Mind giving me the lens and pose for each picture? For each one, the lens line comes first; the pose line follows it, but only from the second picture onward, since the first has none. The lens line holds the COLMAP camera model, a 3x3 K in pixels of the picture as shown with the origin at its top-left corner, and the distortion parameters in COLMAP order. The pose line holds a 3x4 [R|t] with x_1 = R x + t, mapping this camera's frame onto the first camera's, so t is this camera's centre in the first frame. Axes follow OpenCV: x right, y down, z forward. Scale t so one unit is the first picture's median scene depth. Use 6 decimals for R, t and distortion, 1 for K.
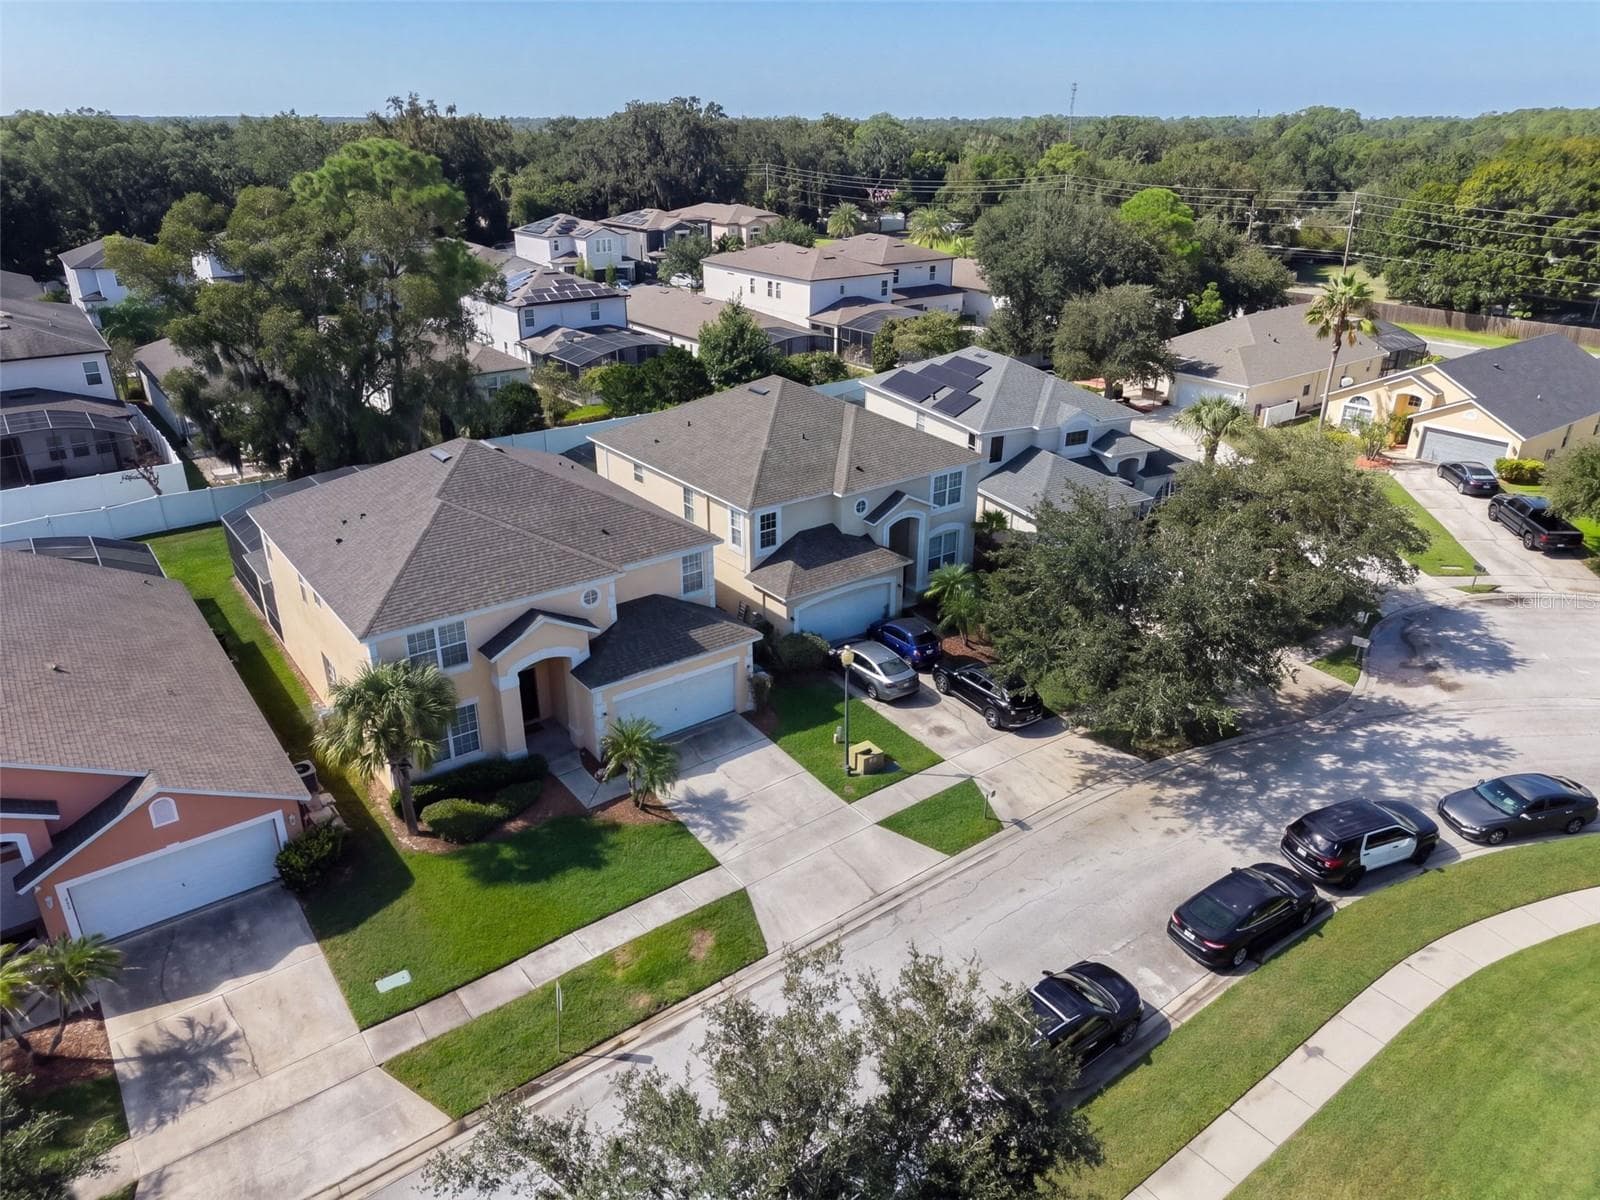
lens RADIAL K [[1056.7, 0, 800.0], [0, 1056.7, 600.0], [0, 0, 1]] dist [0.073095, -0.095255]
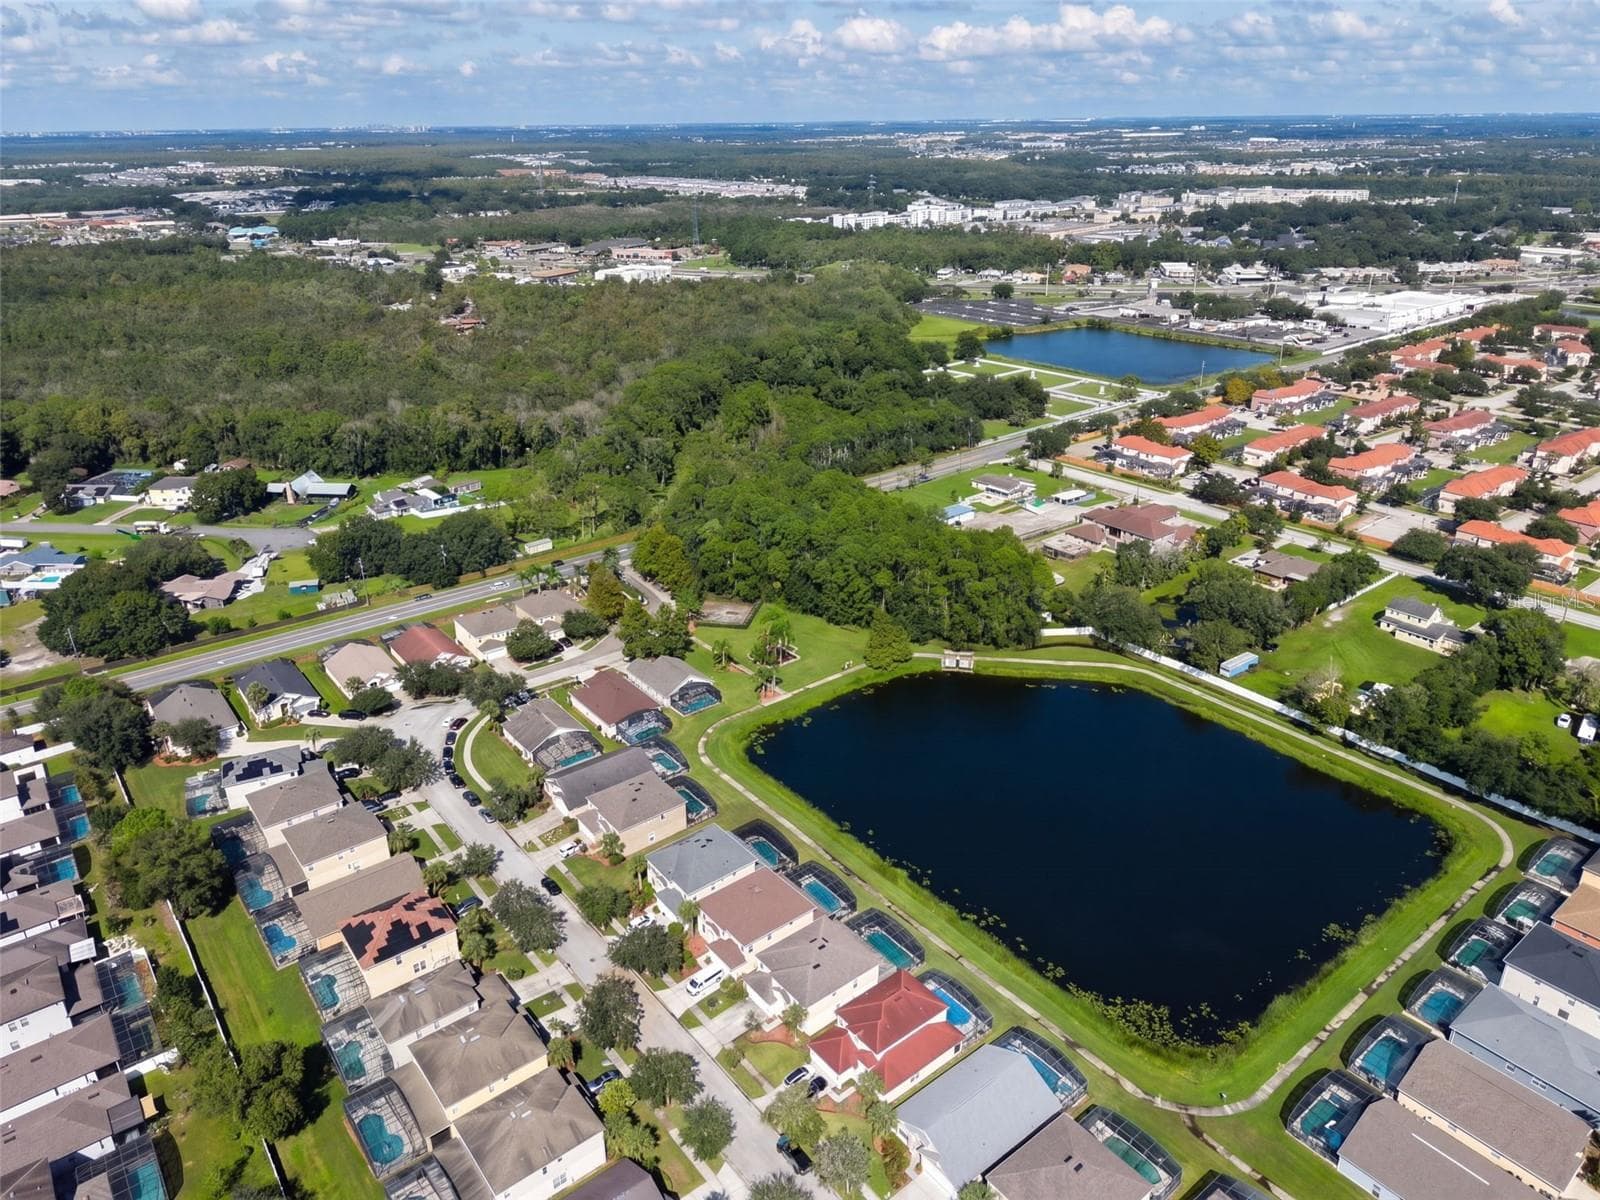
lens RADIAL K [[1056.7, 0, 800.0], [0, 1056.7, 600.0], [0, 0, 1]] dist [0.073095, -0.095255]
pose [[-0.021764, -0.417769, 0.908293, -4.388275], [0.422366, 0.819610, 0.387100, -1.948499], [-0.906164, 0.392056, 0.158614, -2.109049]]
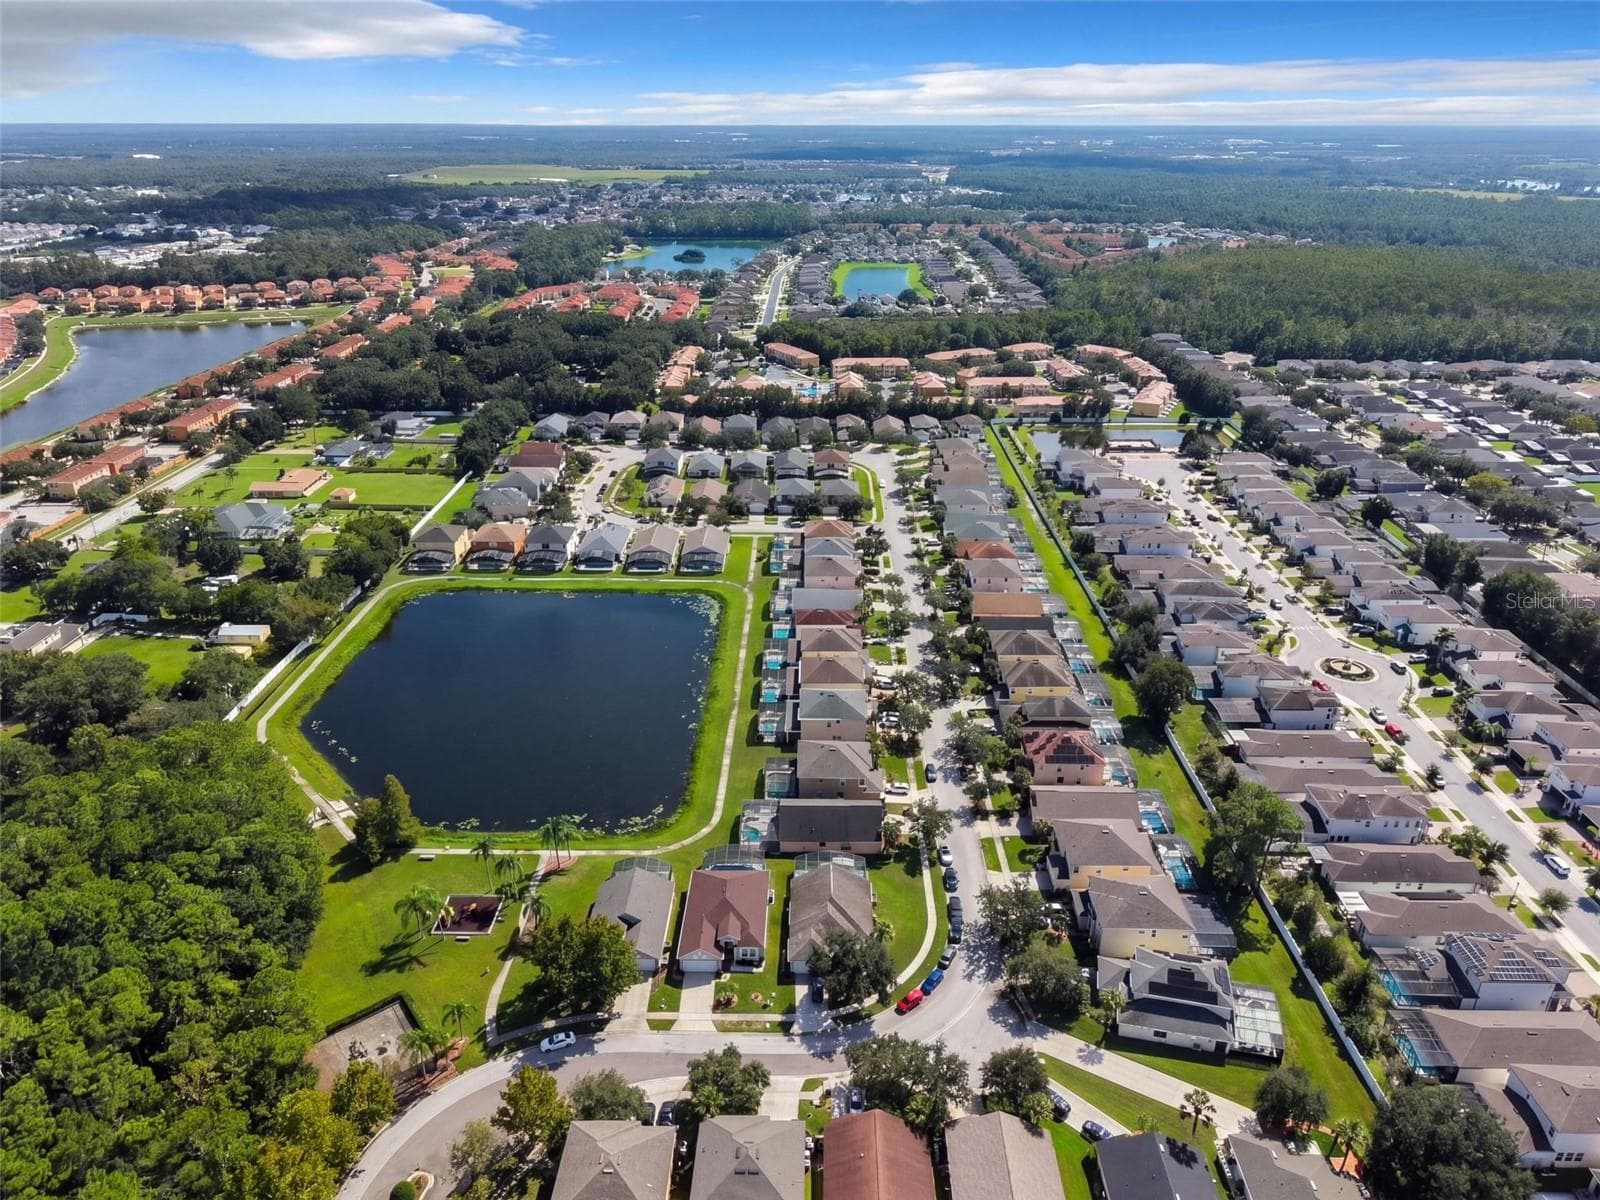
lens RADIAL K [[1056.7, 0, 800.0], [0, 1056.7, 600.0], [0, 0, 1]] dist [0.073095, -0.095255]
pose [[-0.620558, 0.312946, -0.719008, 3.655204], [-0.327288, 0.729867, 0.600147, -3.316161], [0.712594, 0.607749, -0.350502, 1.099491]]
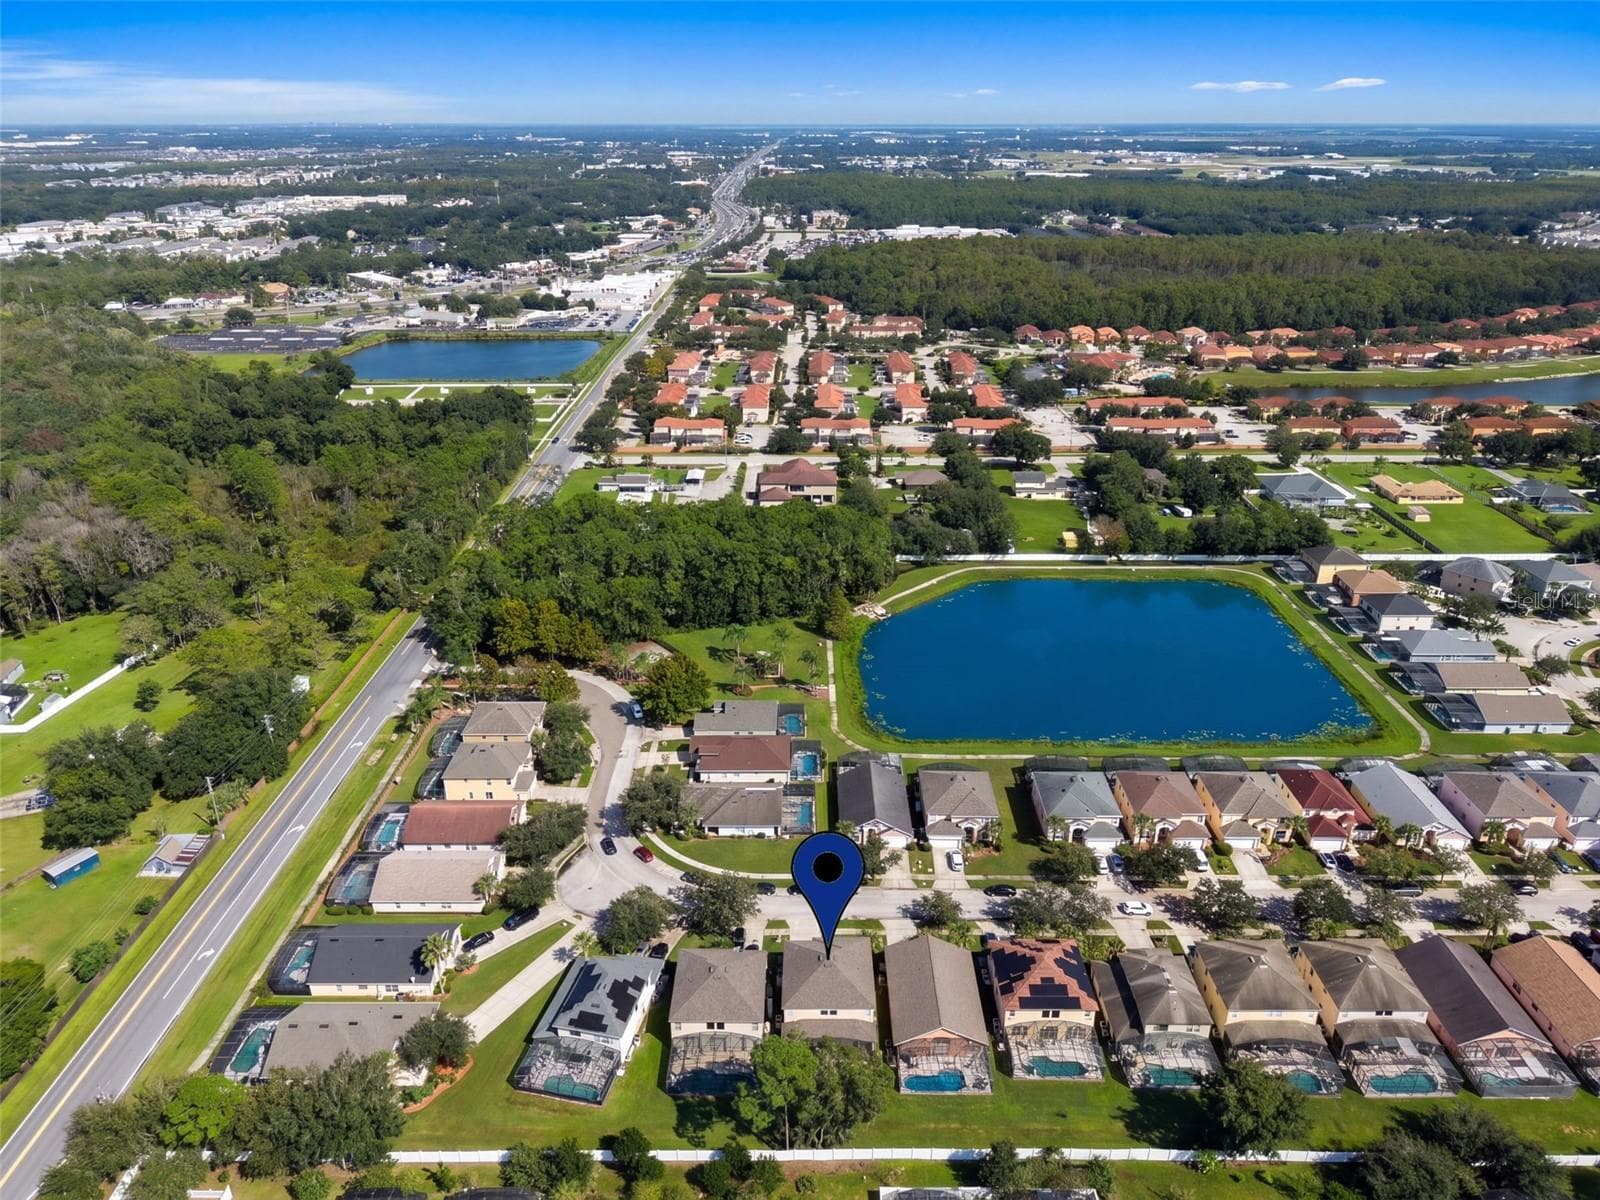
lens RADIAL K [[1056.7, 0, 800.0], [0, 1056.7, 600.0], [0, 0, 1]] dist [0.073095, -0.095255]
pose [[-0.793370, -0.255006, 0.552753, -2.117505], [0.247437, 0.694540, 0.675566, -3.835353], [-0.556182, 0.672746, -0.487929, 2.125633]]
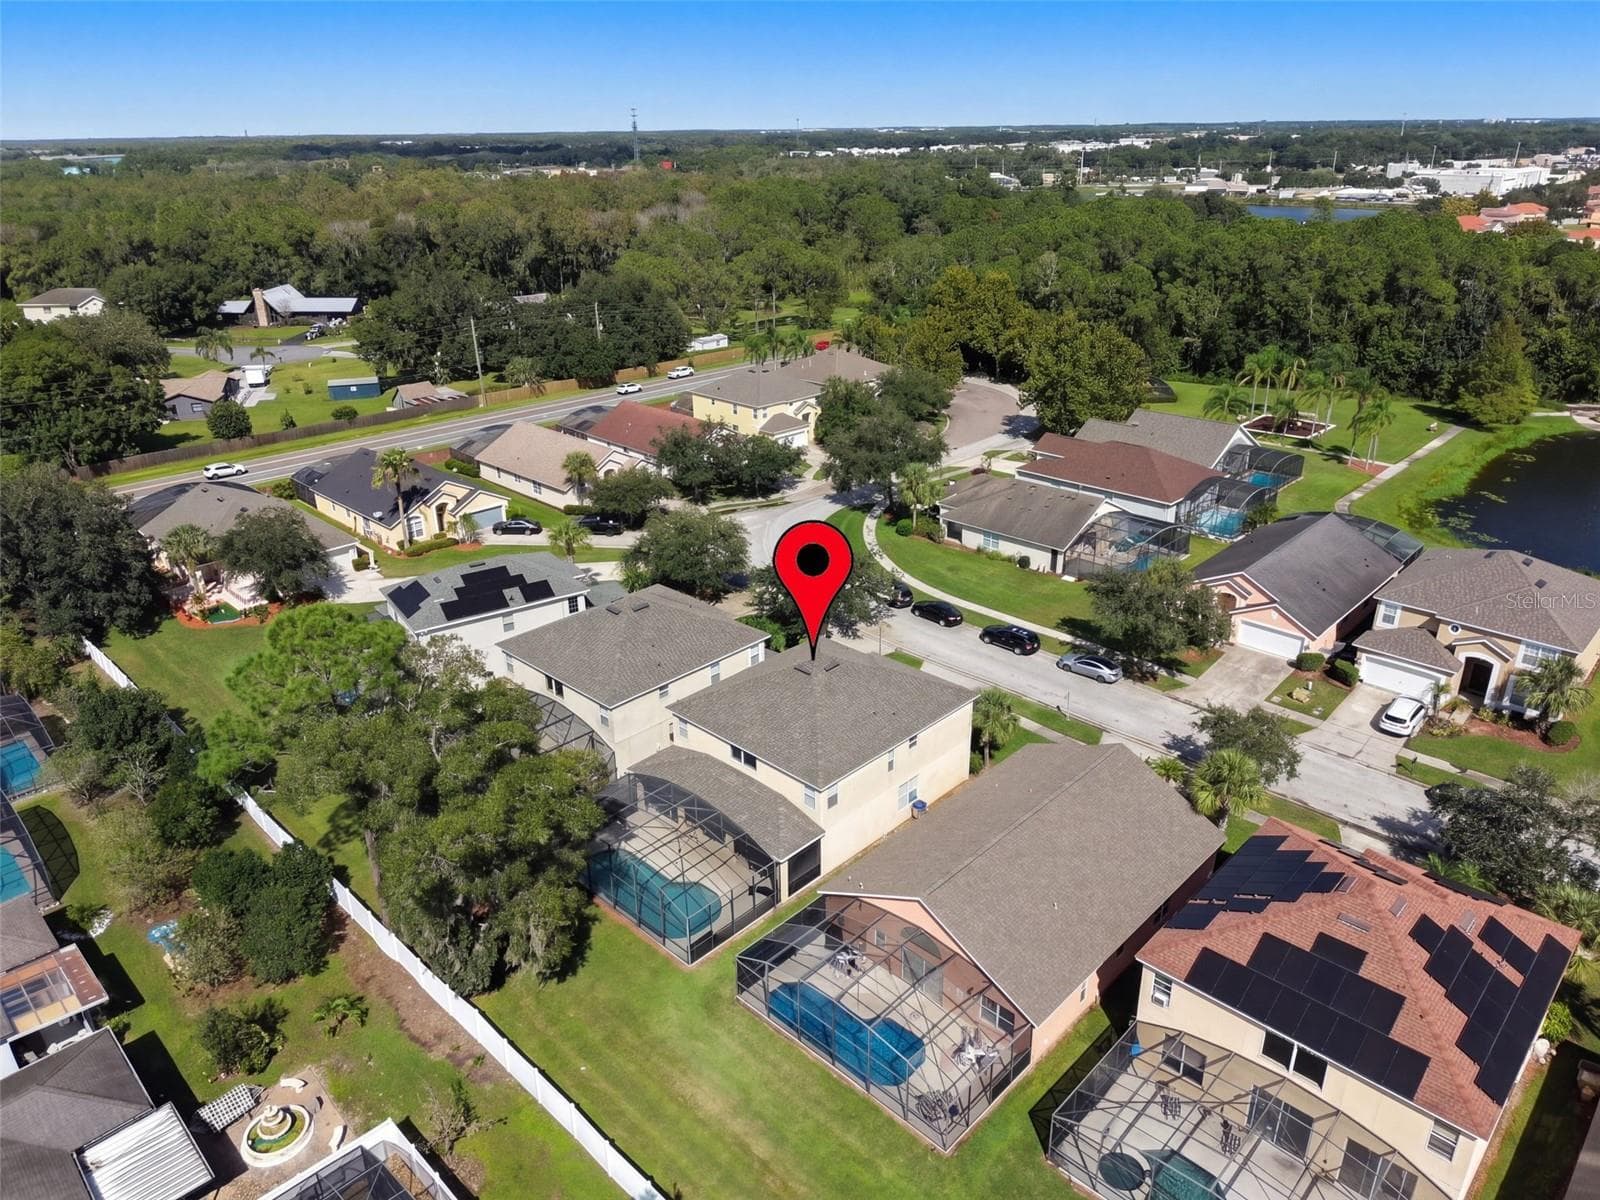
lens RADIAL K [[1073.0, 0, 800.0], [0, 1073.0, 600.0], [0, 0, 1]] dist [0.047841, -0.081121]
pose [[-0.148246, -0.402888, 0.903163, -1.786911], [0.420317, 0.800998, 0.426305, -0.948154], [-0.895185, 0.442813, 0.050596, 0.911864]]
